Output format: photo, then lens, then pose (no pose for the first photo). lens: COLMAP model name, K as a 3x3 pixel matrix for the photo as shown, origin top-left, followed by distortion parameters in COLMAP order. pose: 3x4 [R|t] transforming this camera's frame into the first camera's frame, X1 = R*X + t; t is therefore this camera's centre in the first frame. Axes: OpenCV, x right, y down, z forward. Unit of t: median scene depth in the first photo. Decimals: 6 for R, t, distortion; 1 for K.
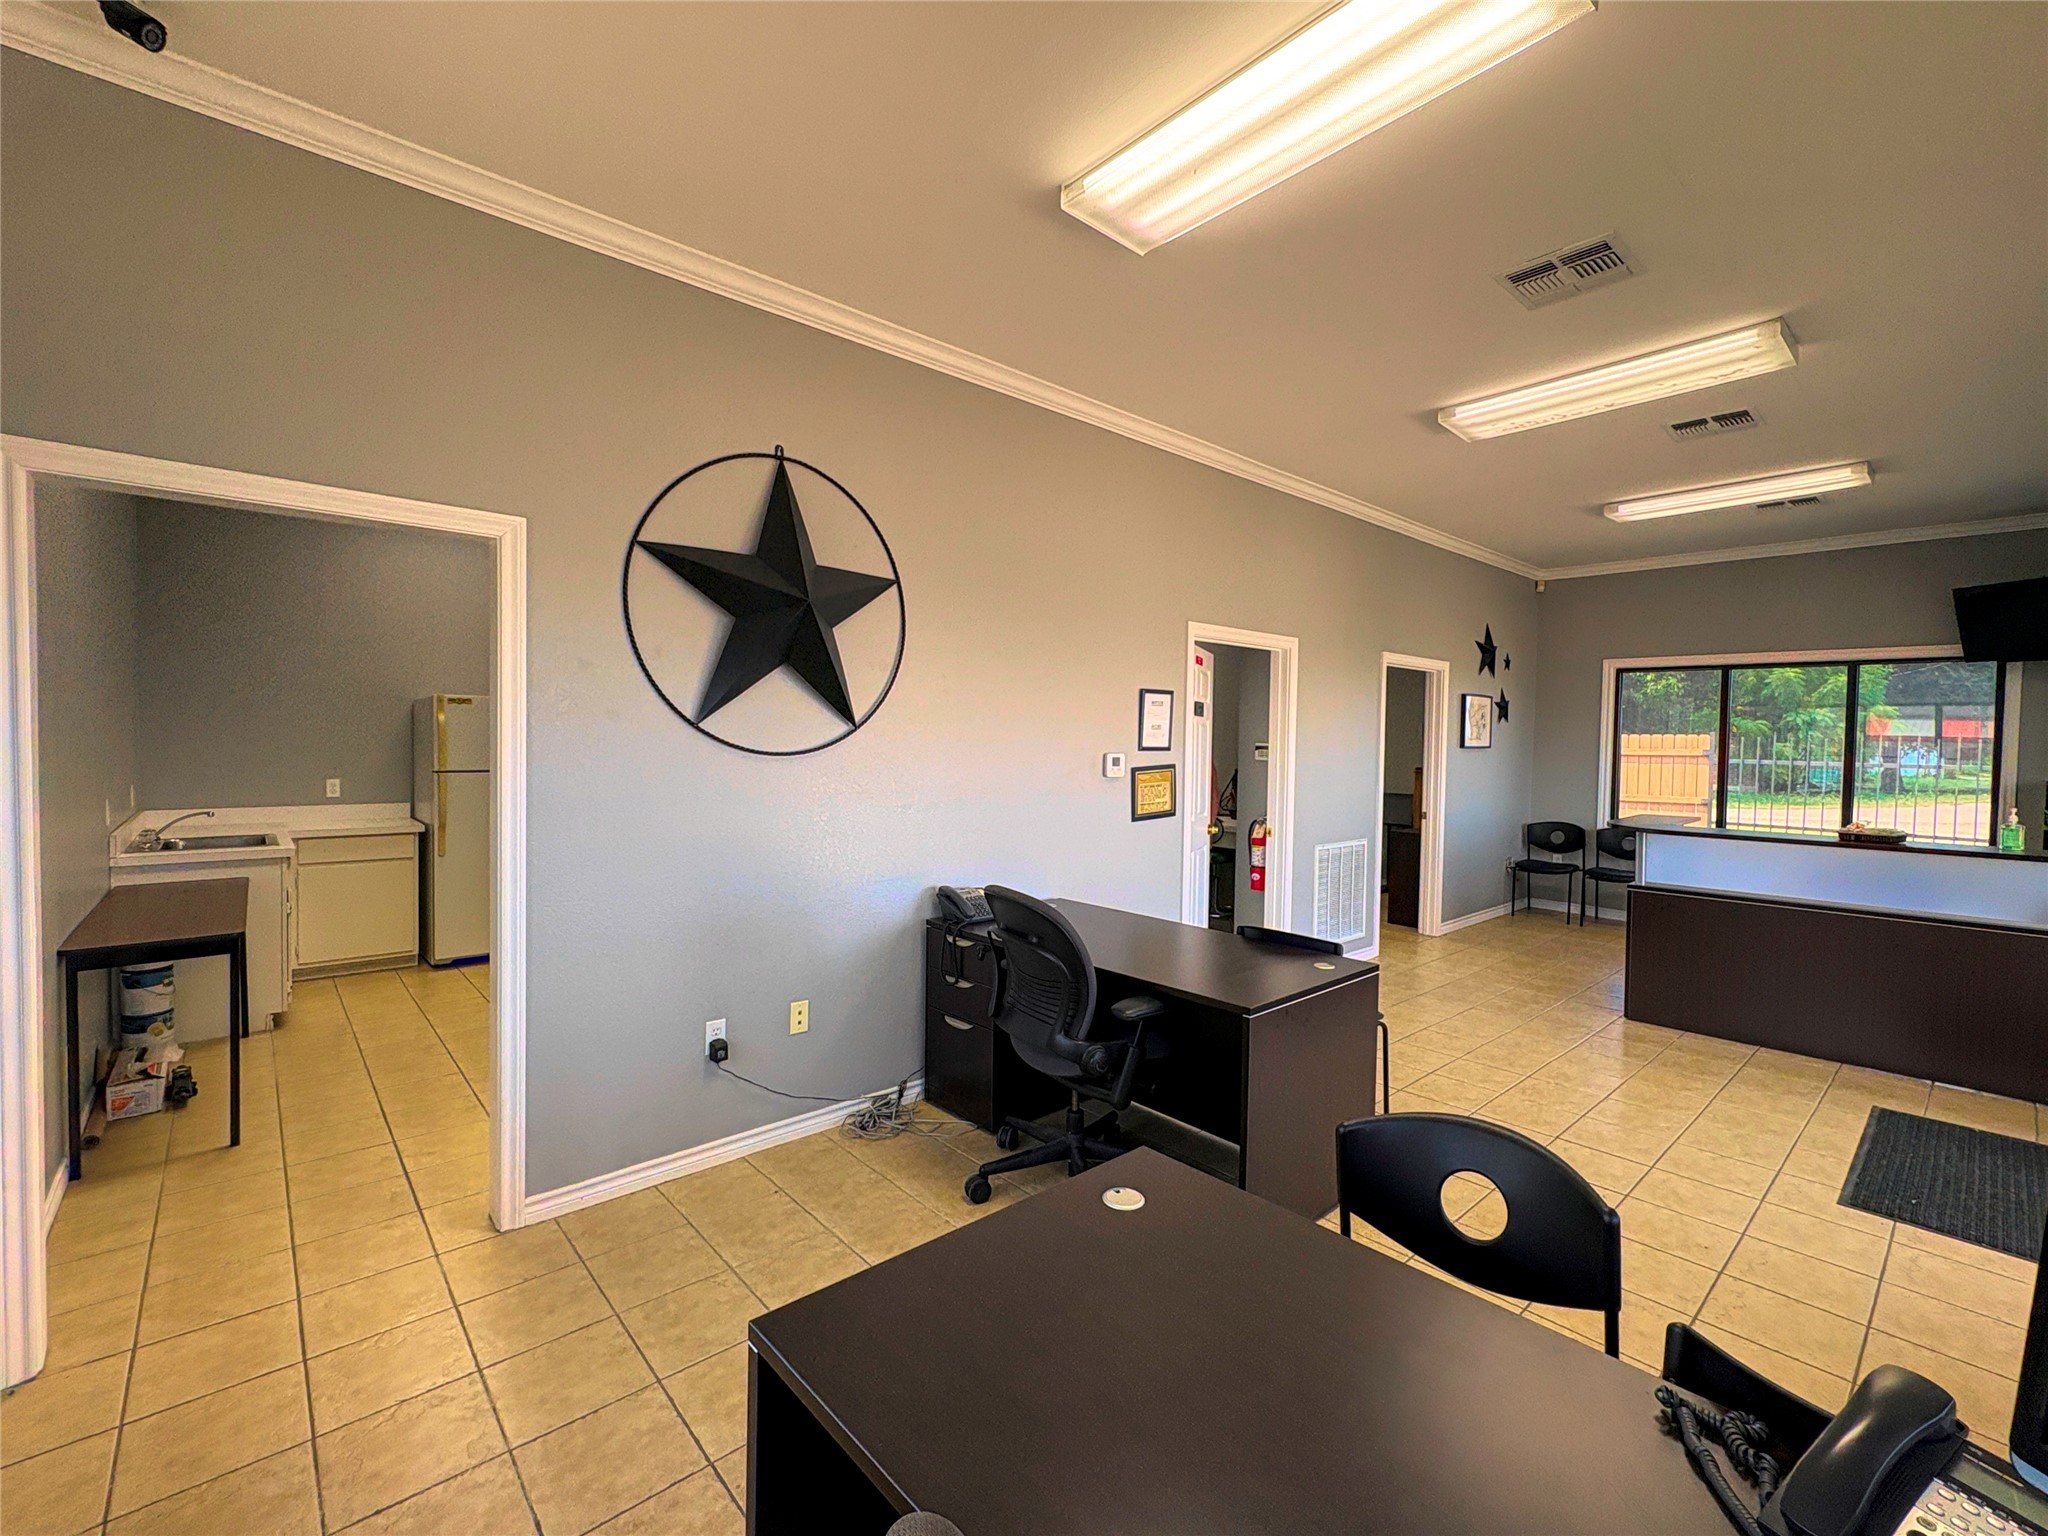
lens RADIAL K [[884.1, 0, 1027.8], [0, 884.1, 779.0], [0, 0, 1]] dist [-0.001067, -0.000168]
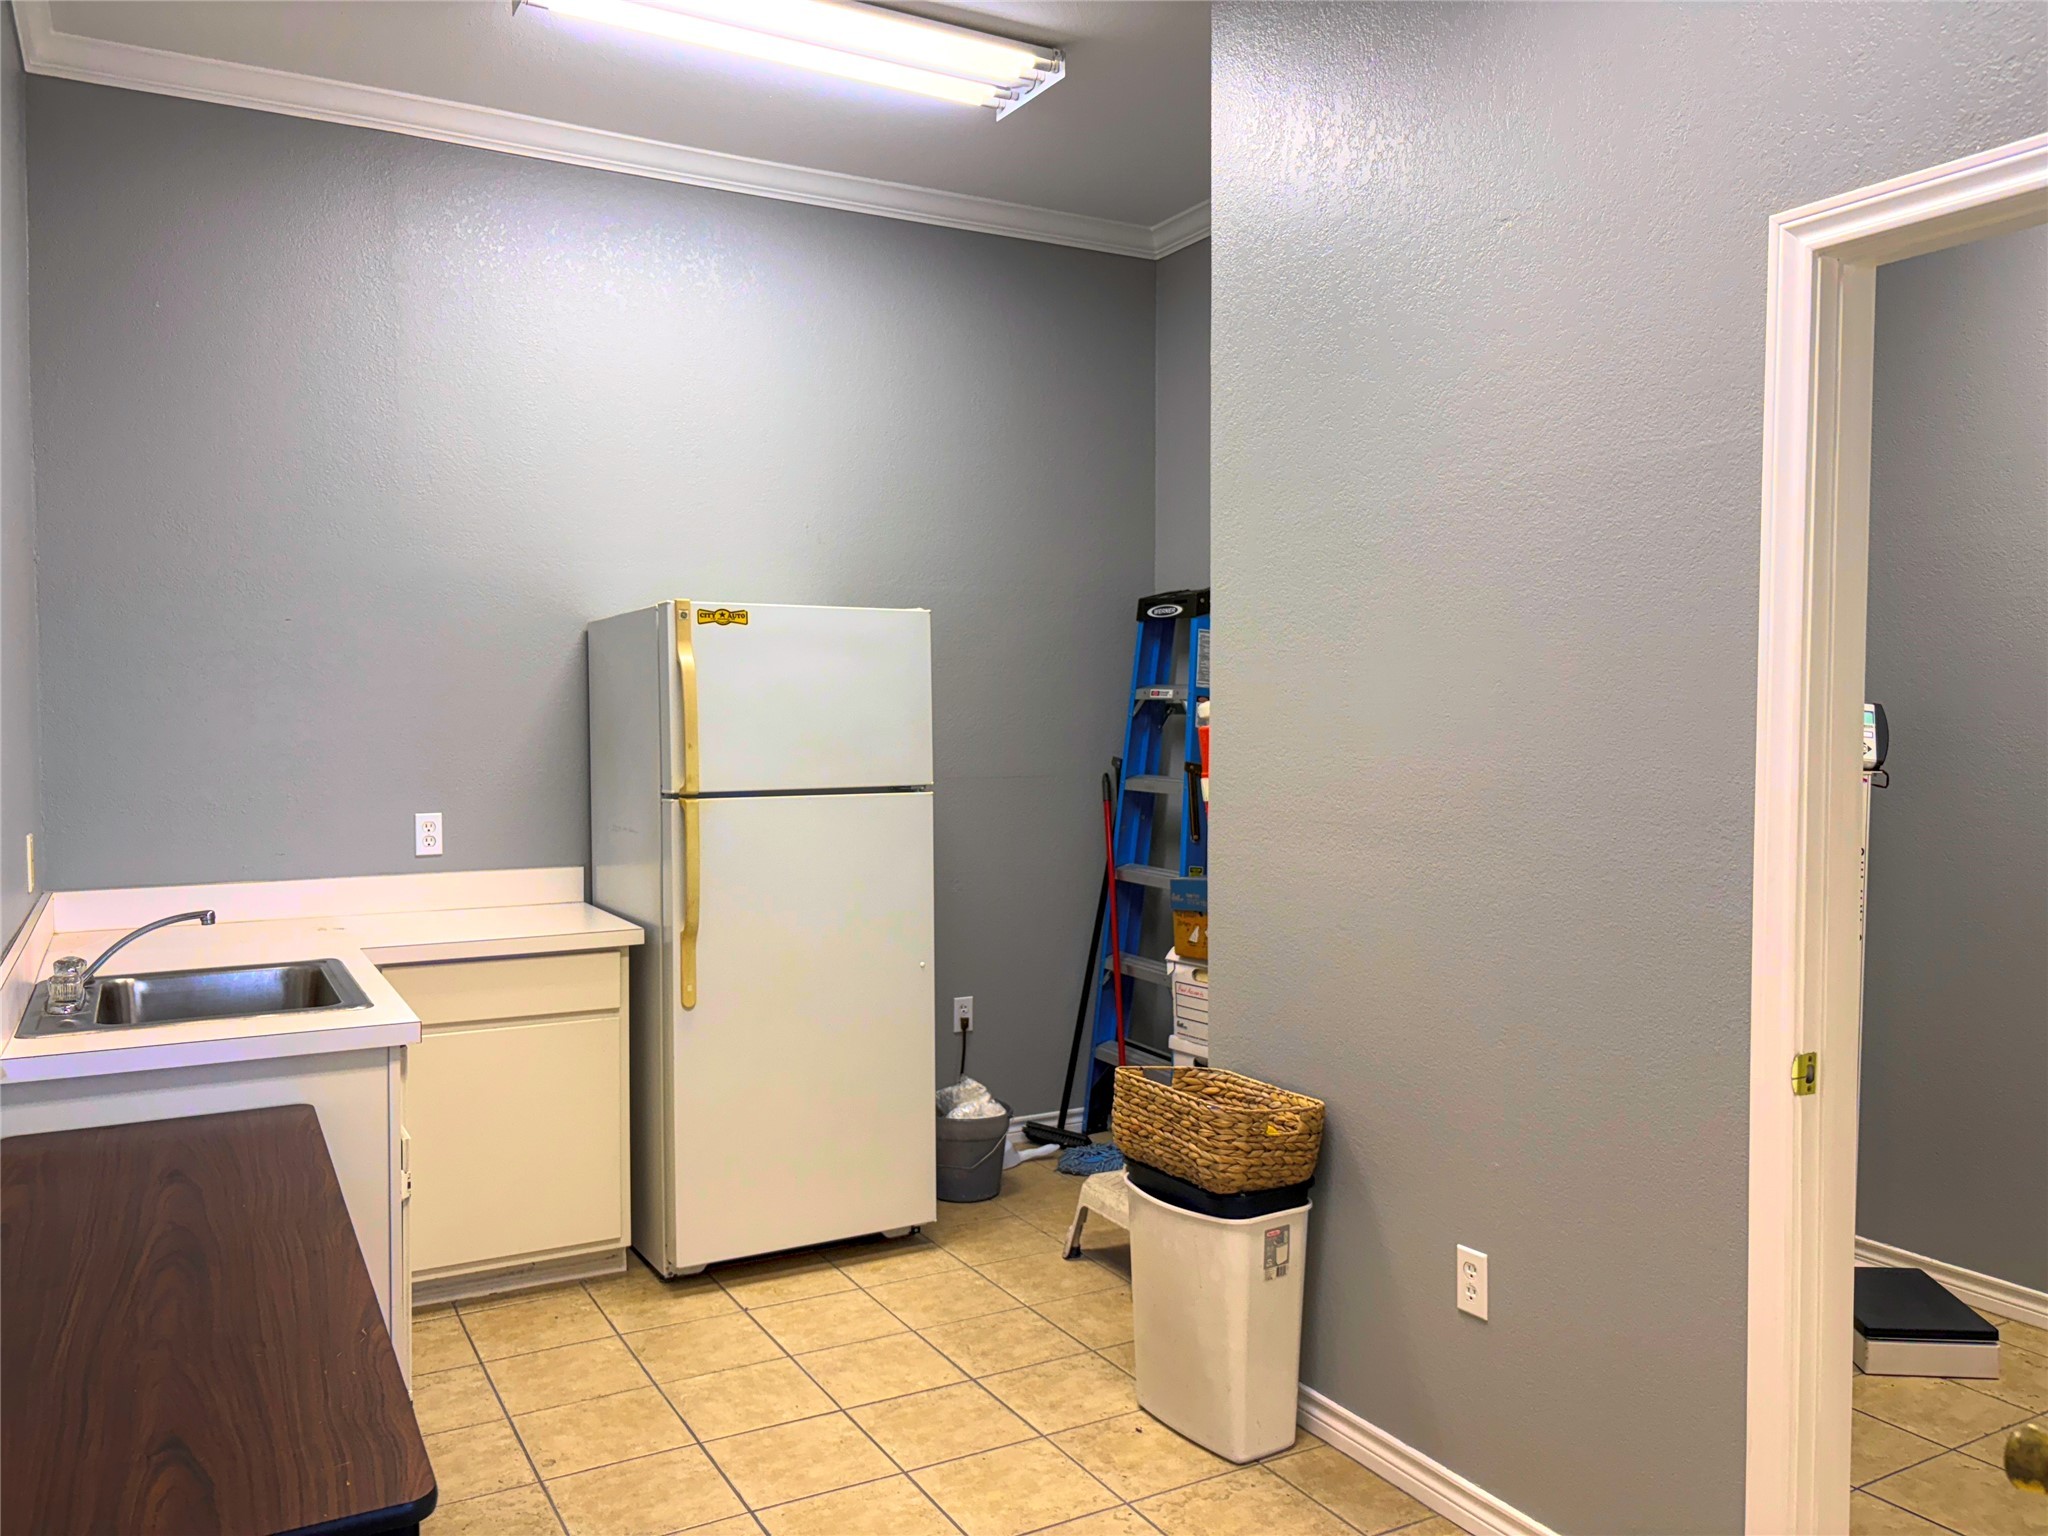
lens RADIAL K [[1533.2, 0, 1028.6], [0, 1533.2, 778.9], [0, 0, 1]] dist [-0.007358, 0.001386]
pose [[0.977153, -0.007606, -0.212402, -0.362985], [0.006677, 0.999965, -0.005087, -0.010615], [0.212433, 0.003553, 0.977169, 0.356506]]
